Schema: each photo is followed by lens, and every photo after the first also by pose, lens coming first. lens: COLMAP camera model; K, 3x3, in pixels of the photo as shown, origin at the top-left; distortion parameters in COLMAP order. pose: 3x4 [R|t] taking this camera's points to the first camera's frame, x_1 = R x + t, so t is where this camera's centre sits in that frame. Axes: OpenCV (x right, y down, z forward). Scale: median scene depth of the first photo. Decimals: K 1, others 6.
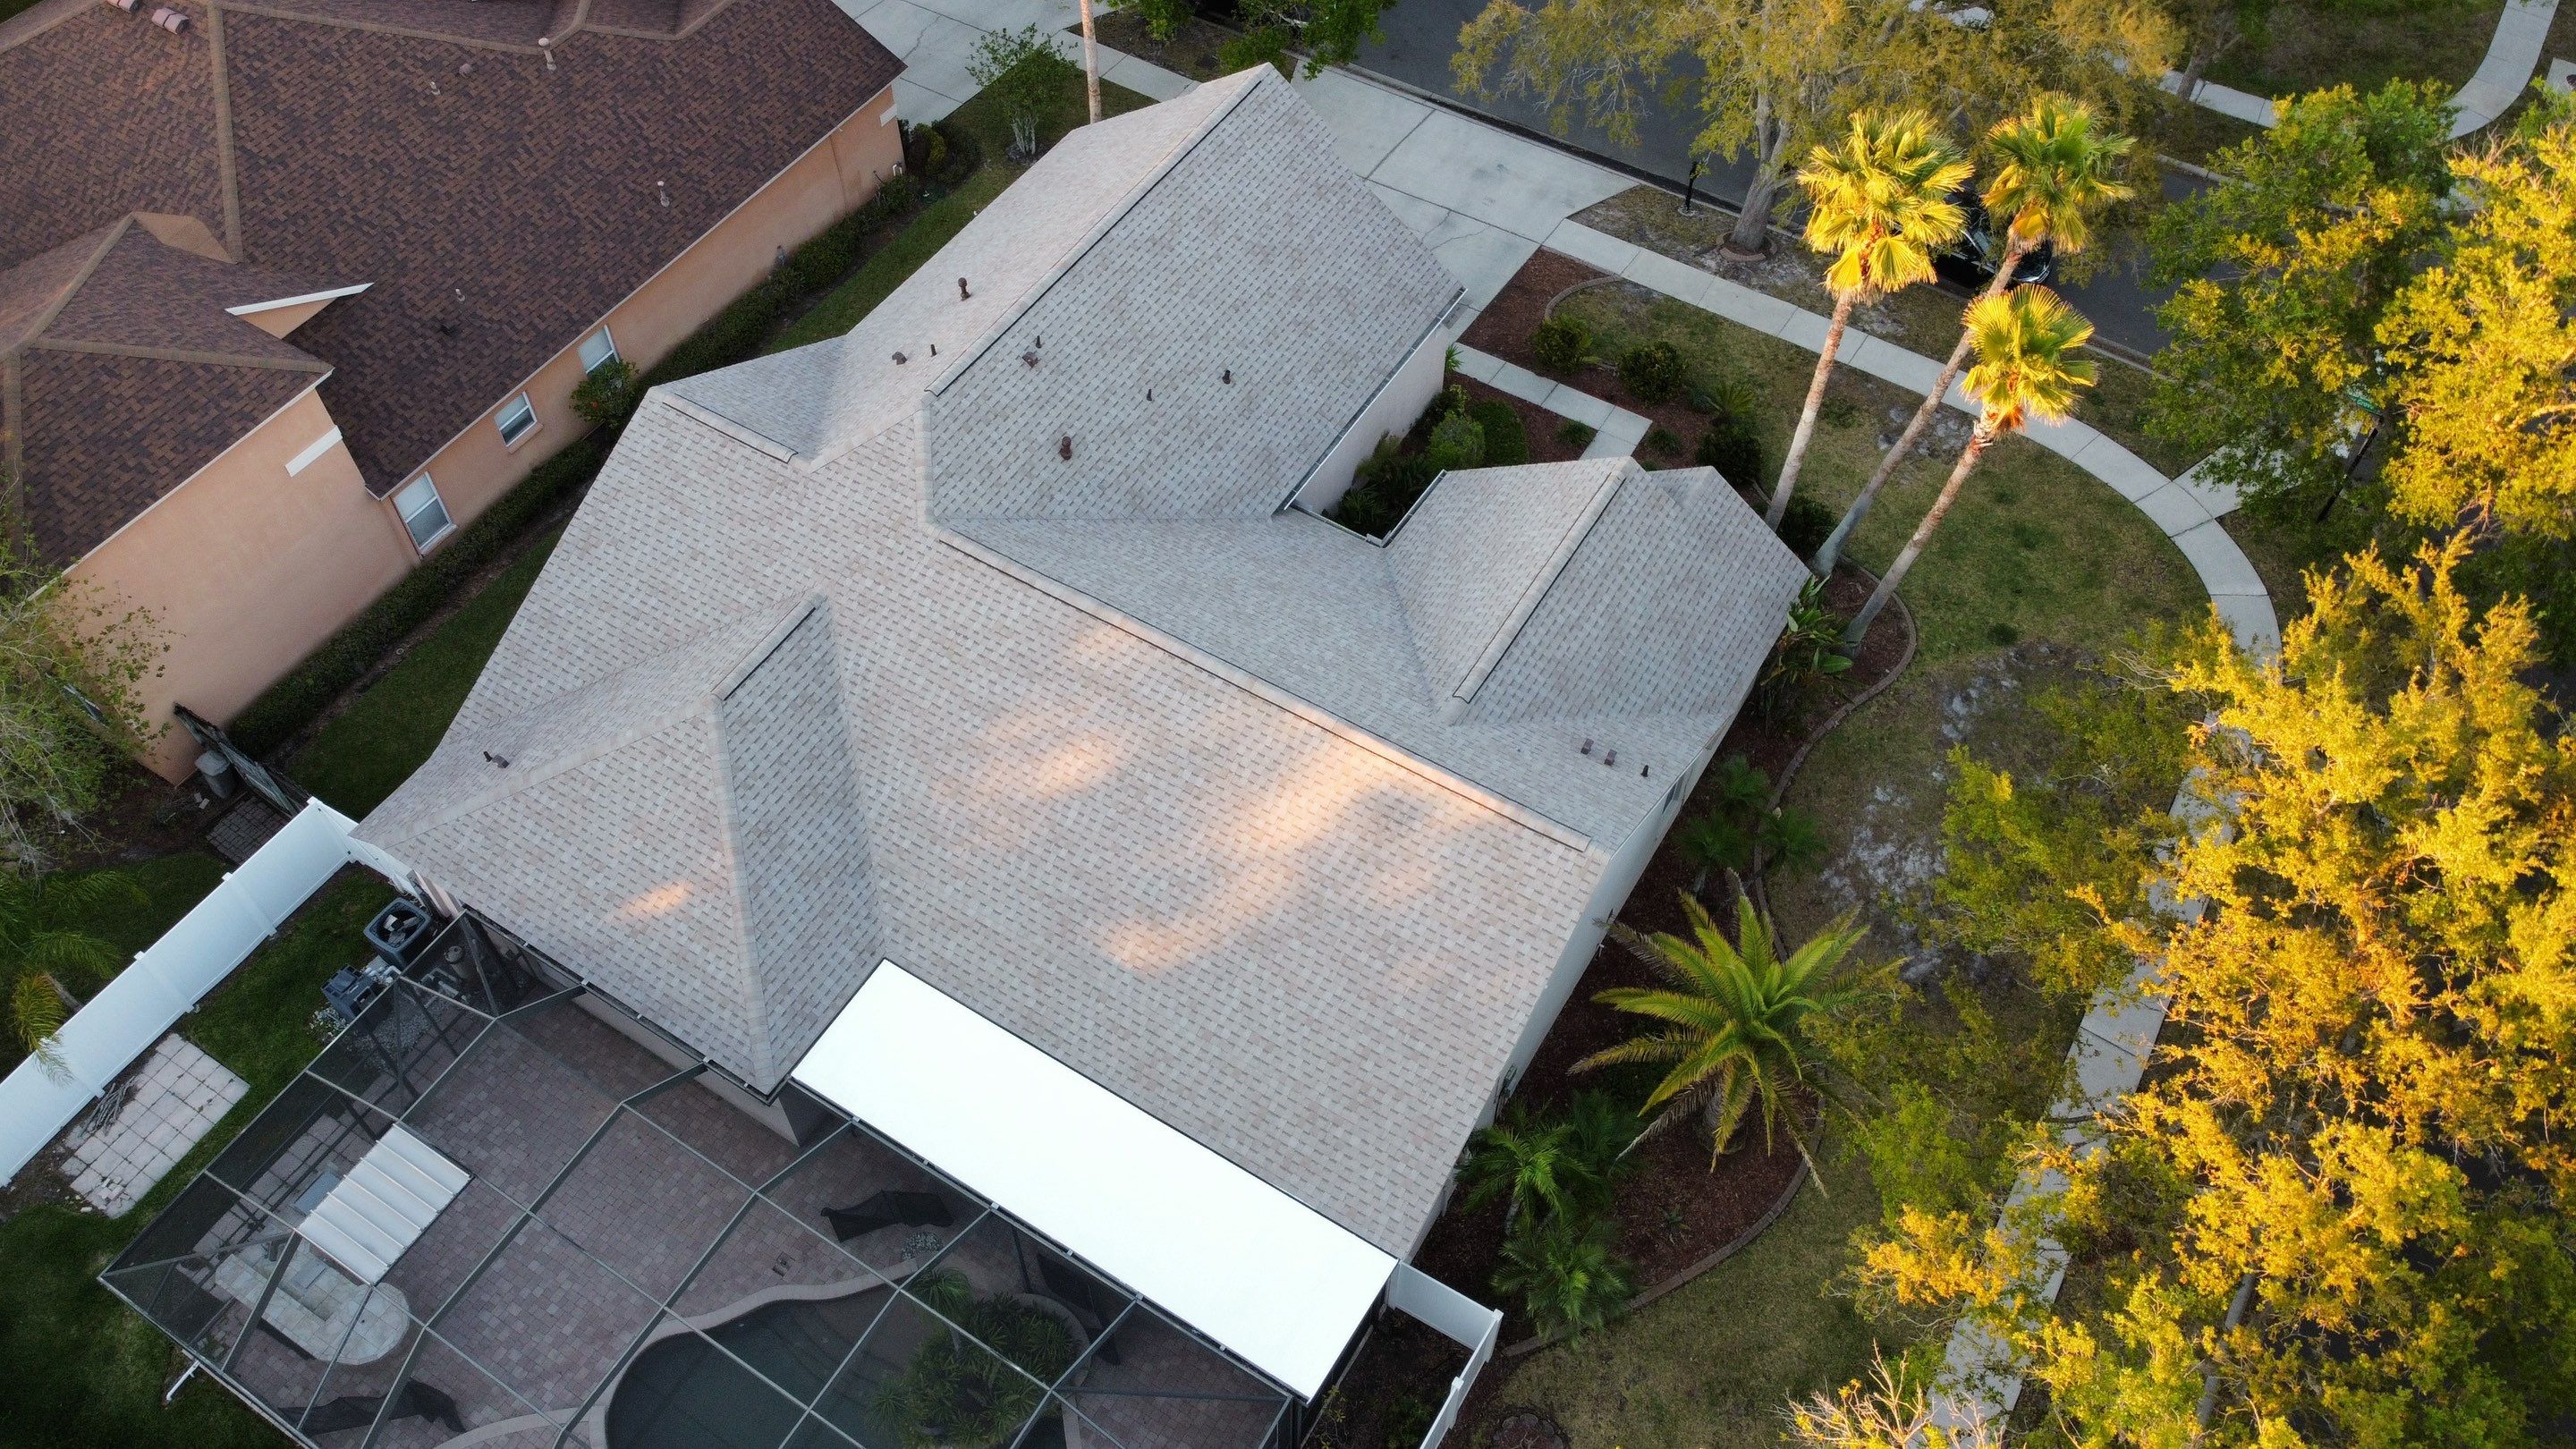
lens RADIAL K [[1957.0, 0, 1249.1], [0, 1957.0, 672.5], [0, 0, 1]] dist [0.005405, -0.012220]
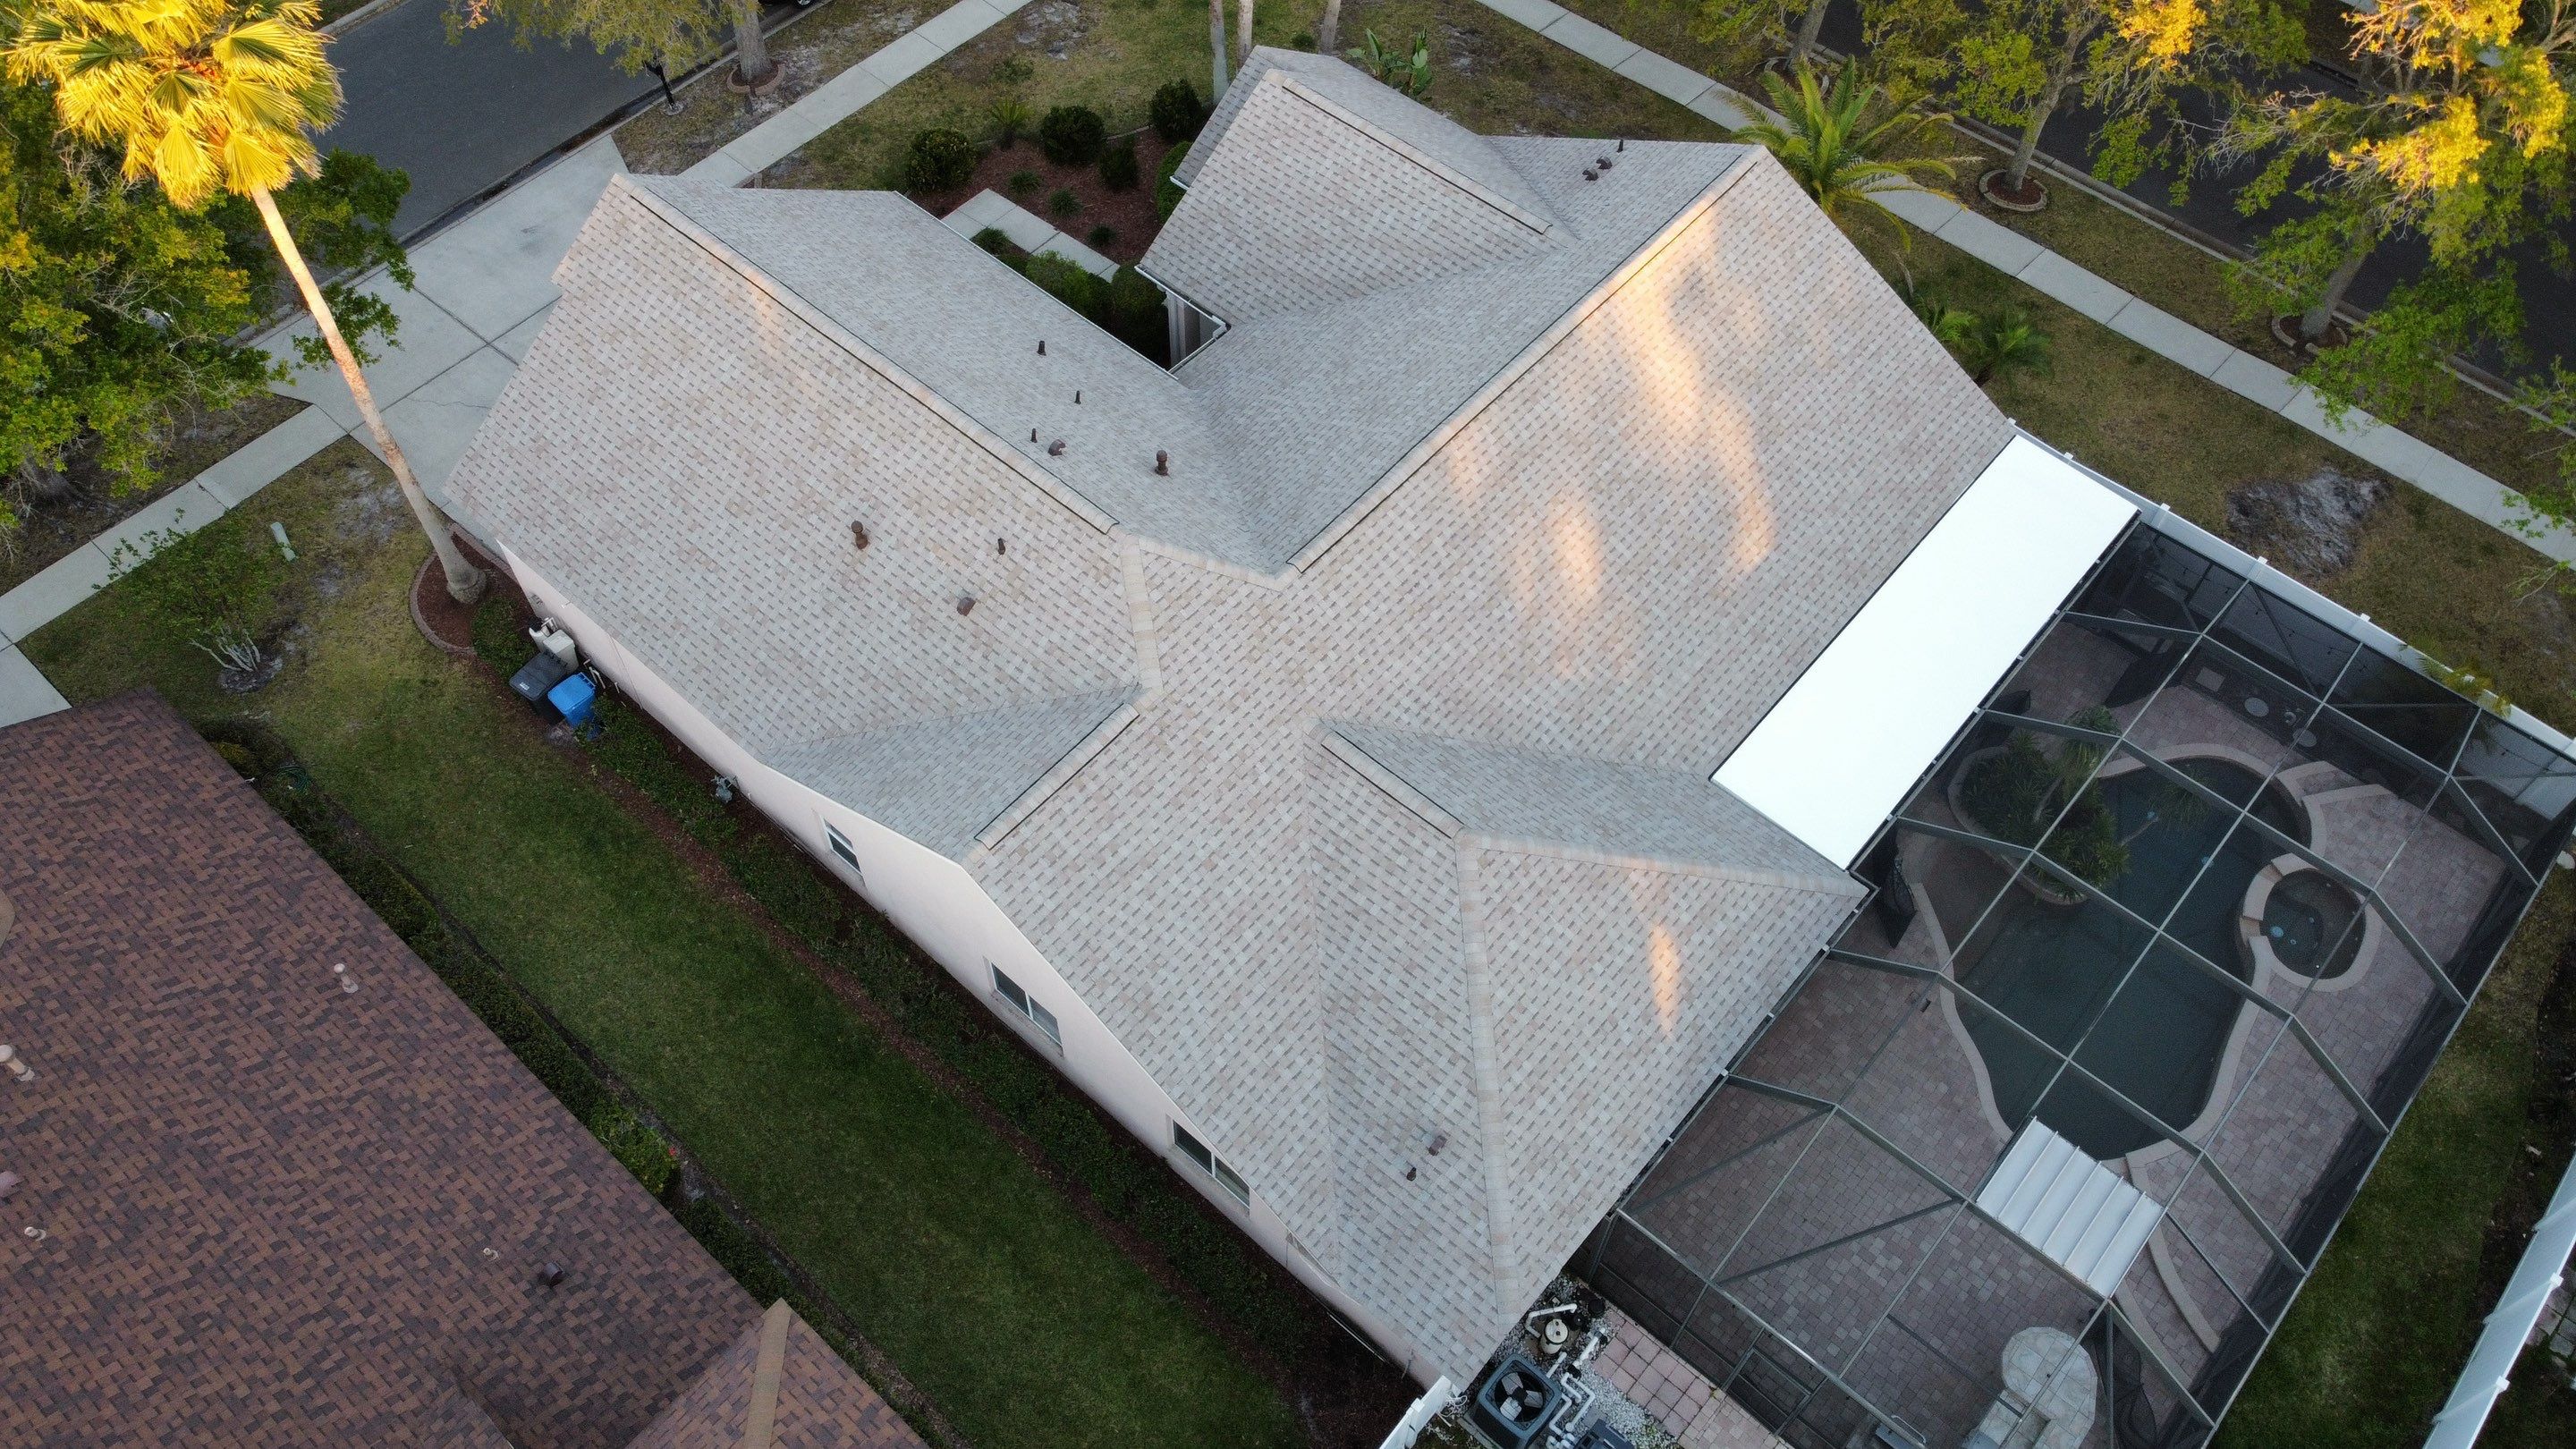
lens RADIAL K [[1957.0, 0, 1251.5], [0, 1957.0, 699.7], [0, 0, 1]] dist [0.005405, -0.012220]
pose [[0.165204, -0.803839, 0.571446, -0.683840], [0.772346, 0.465769, 0.431903, -0.421638], [-0.613343, 0.370002, 0.697789, 0.427891]]
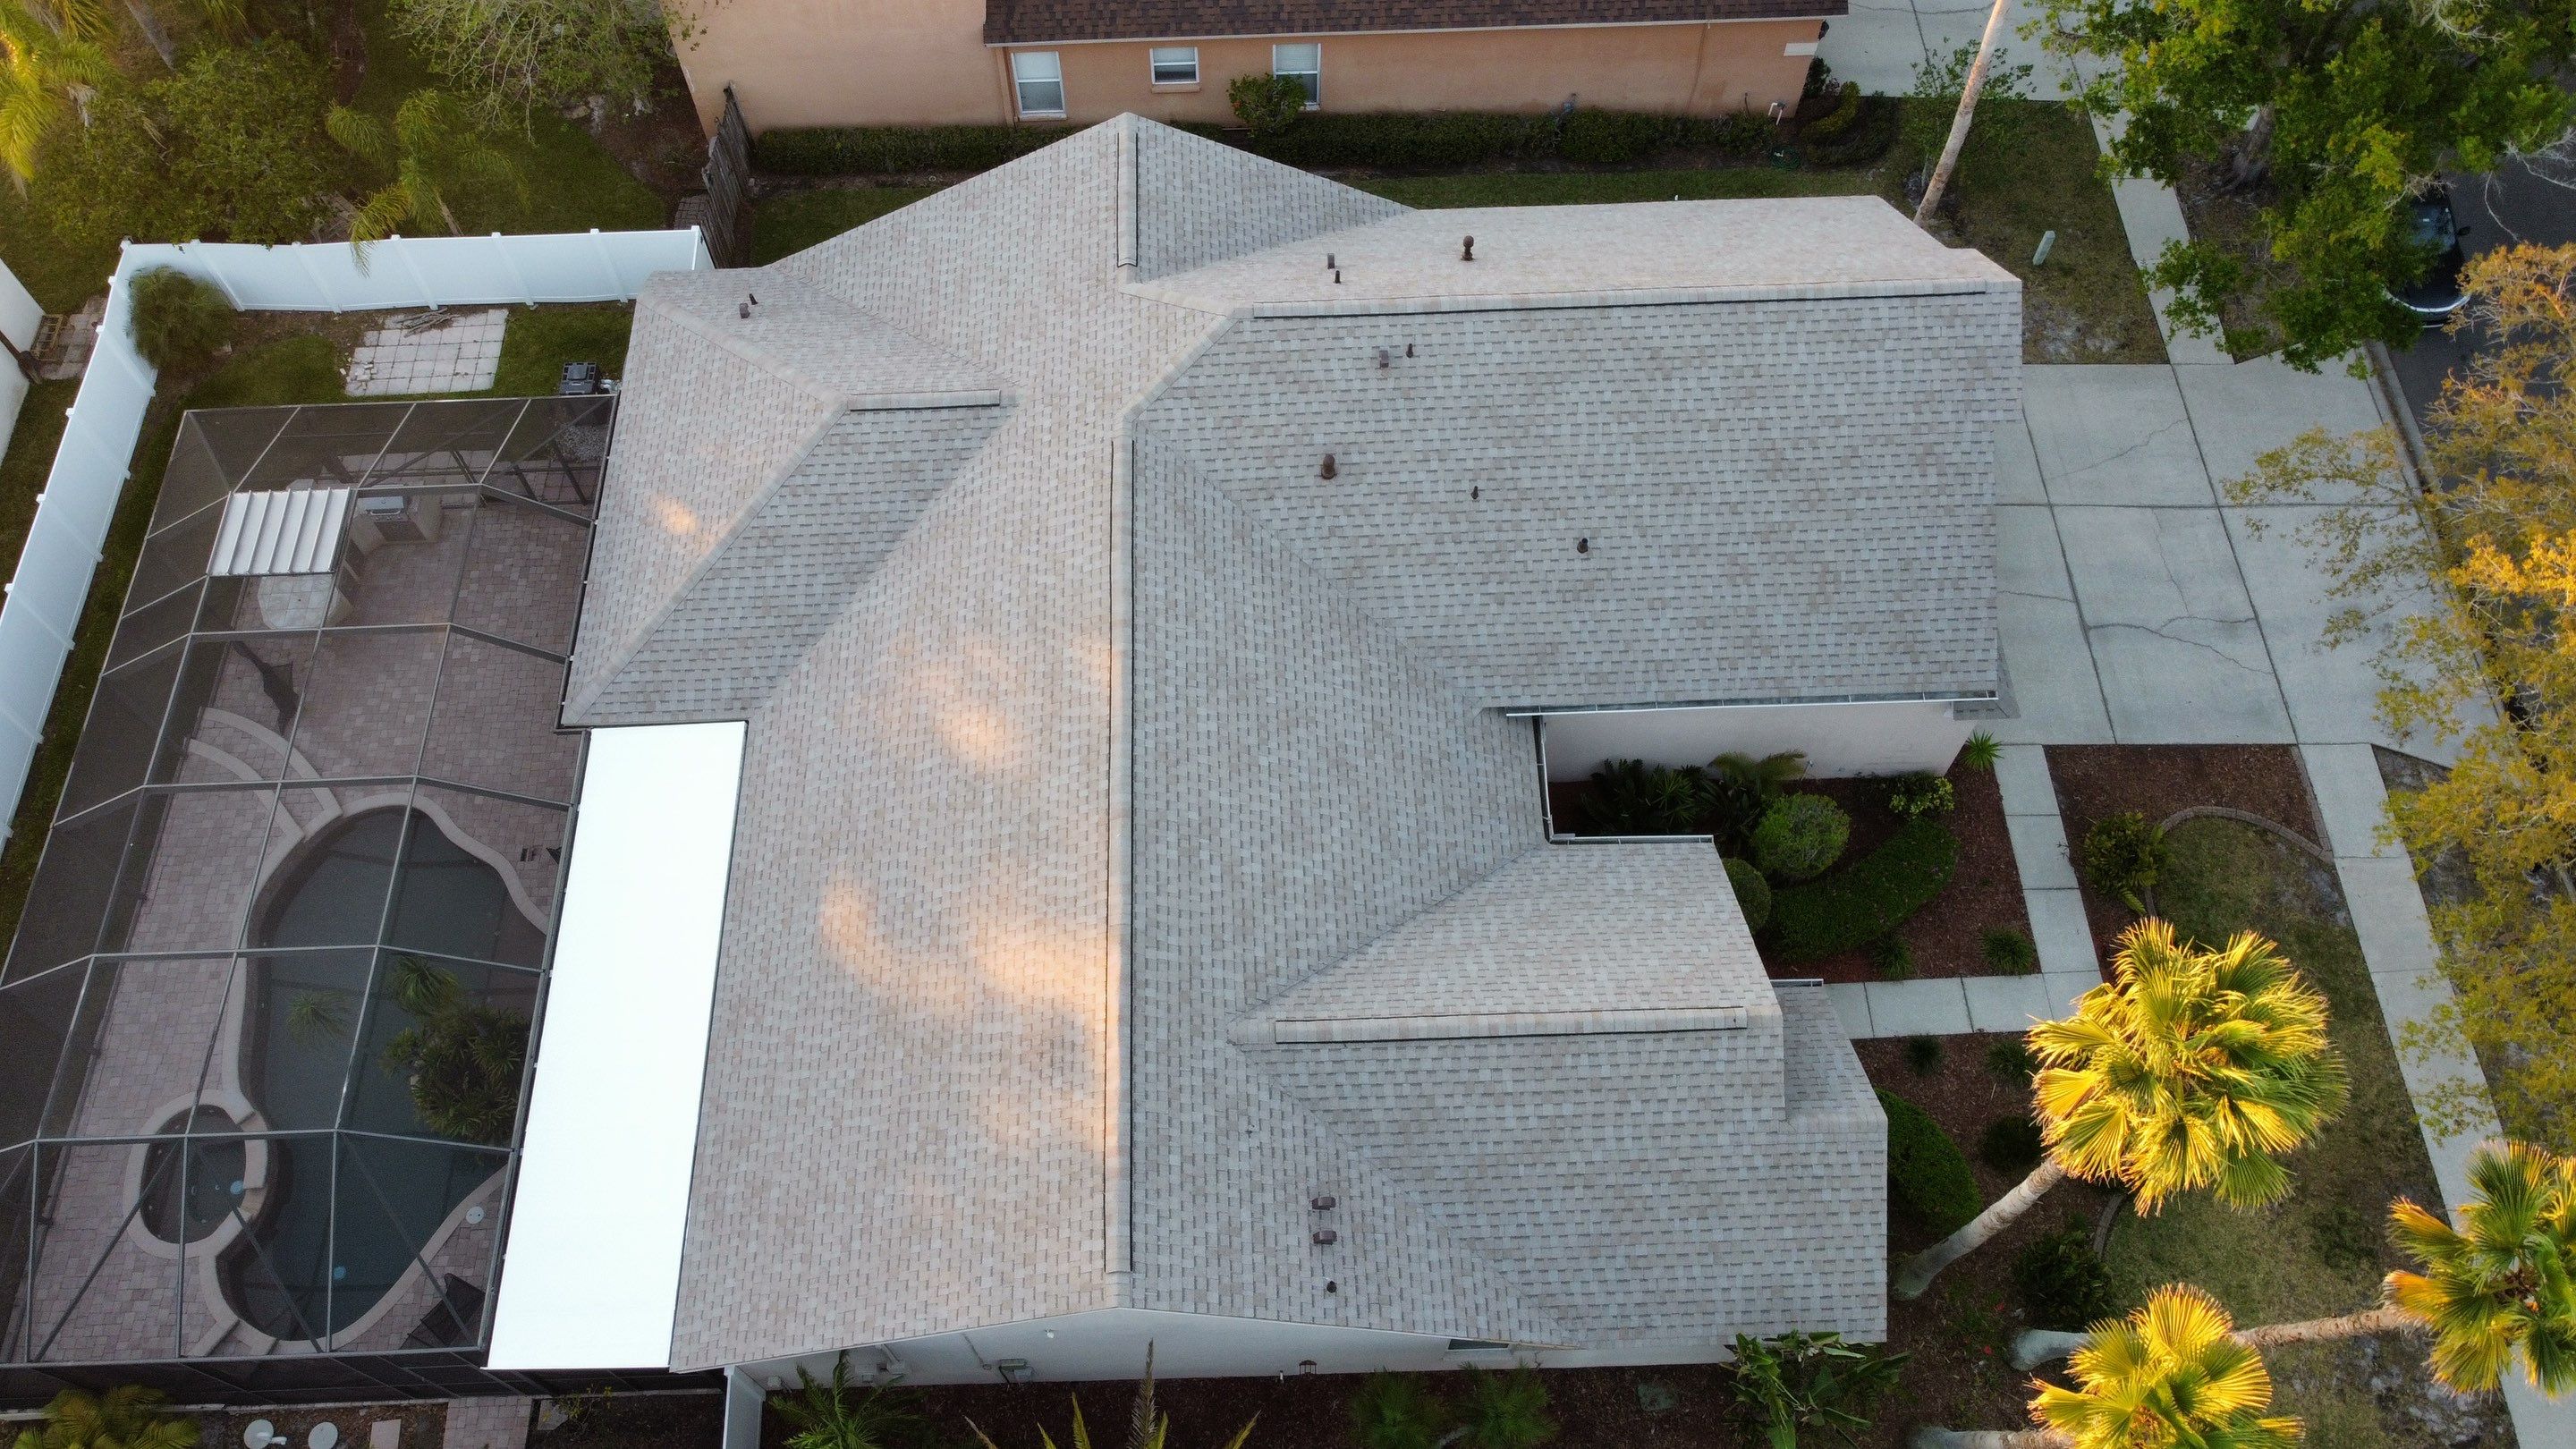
lens RADIAL K [[1957.0, 0, 1261.9], [0, 1957.0, 686.1], [0, 0, 1]] dist [0.005405, -0.012220]
pose [[0.553431, 0.718021, -0.422091, 0.315543], [-0.645839, 0.689955, 0.326885, -0.312741], [0.525934, 0.091694, 0.845568, 0.306619]]
